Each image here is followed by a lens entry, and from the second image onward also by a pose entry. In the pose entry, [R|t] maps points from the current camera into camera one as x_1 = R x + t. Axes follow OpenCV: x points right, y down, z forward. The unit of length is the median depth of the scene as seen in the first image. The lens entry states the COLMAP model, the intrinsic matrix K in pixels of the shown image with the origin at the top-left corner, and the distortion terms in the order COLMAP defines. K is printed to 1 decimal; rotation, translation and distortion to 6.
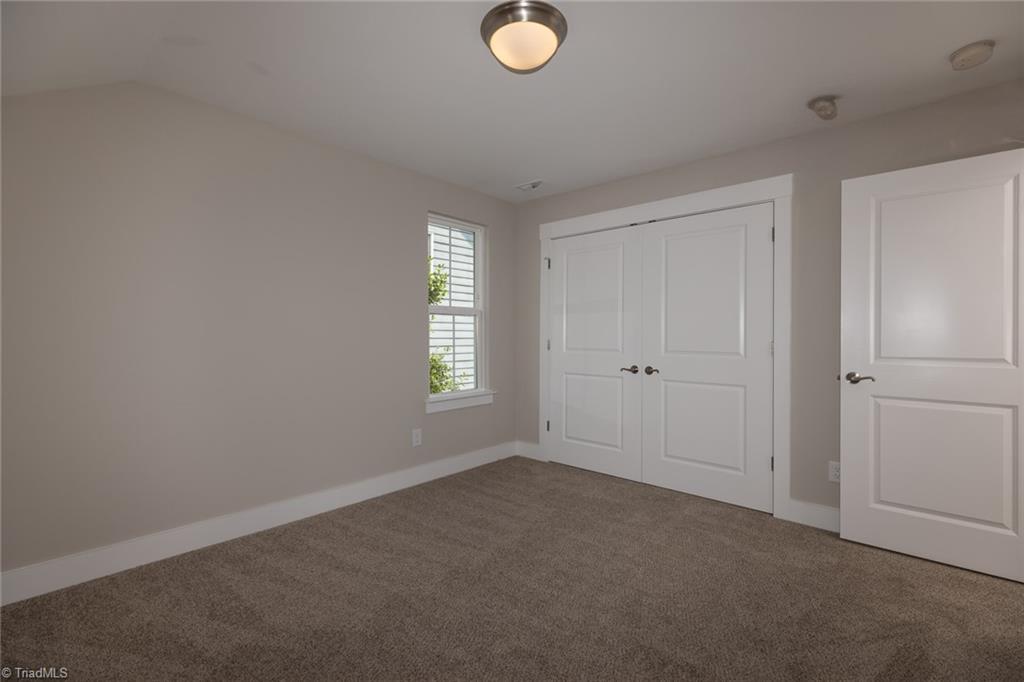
lens RADIAL K [[466.3, 0, 508.9], [0, 466.3, 340.8], [0, 0, 1]] dist [0.005193, -0.000242]
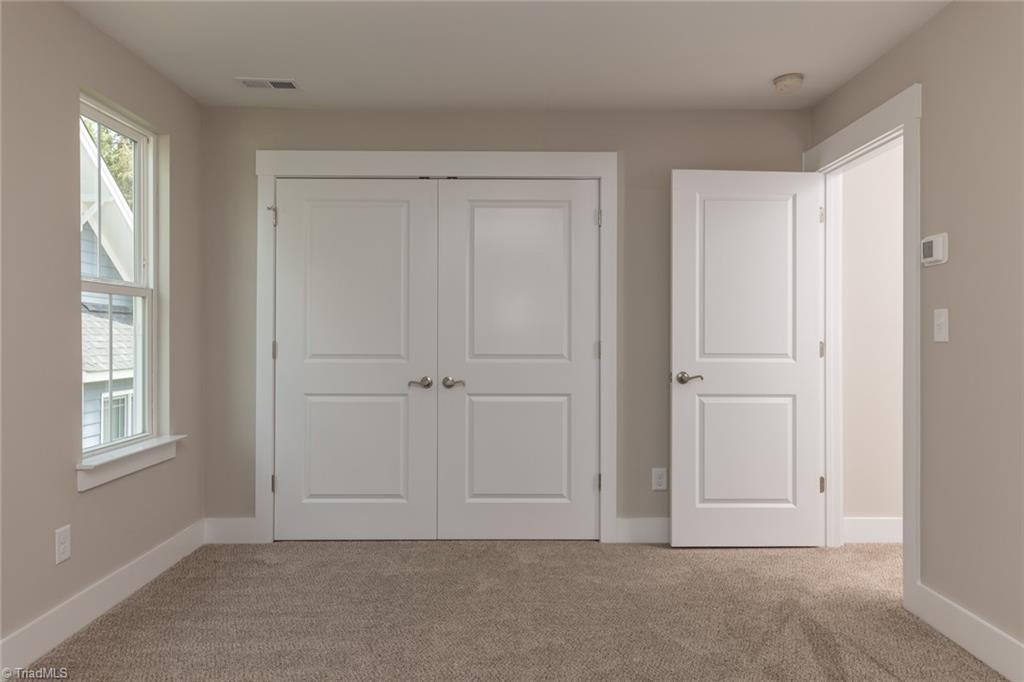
lens RADIAL K [[697.7, 0, 517.7], [0, 697.7, 337.4], [0, 0, 1]] dist [0.011241, -0.000365]
pose [[0.724724, -0.008642, 0.688985, -0.449478], [0.010690, 0.999942, 0.001297, -0.008278], [-0.688956, 0.006425, 0.724775, 0.167569]]
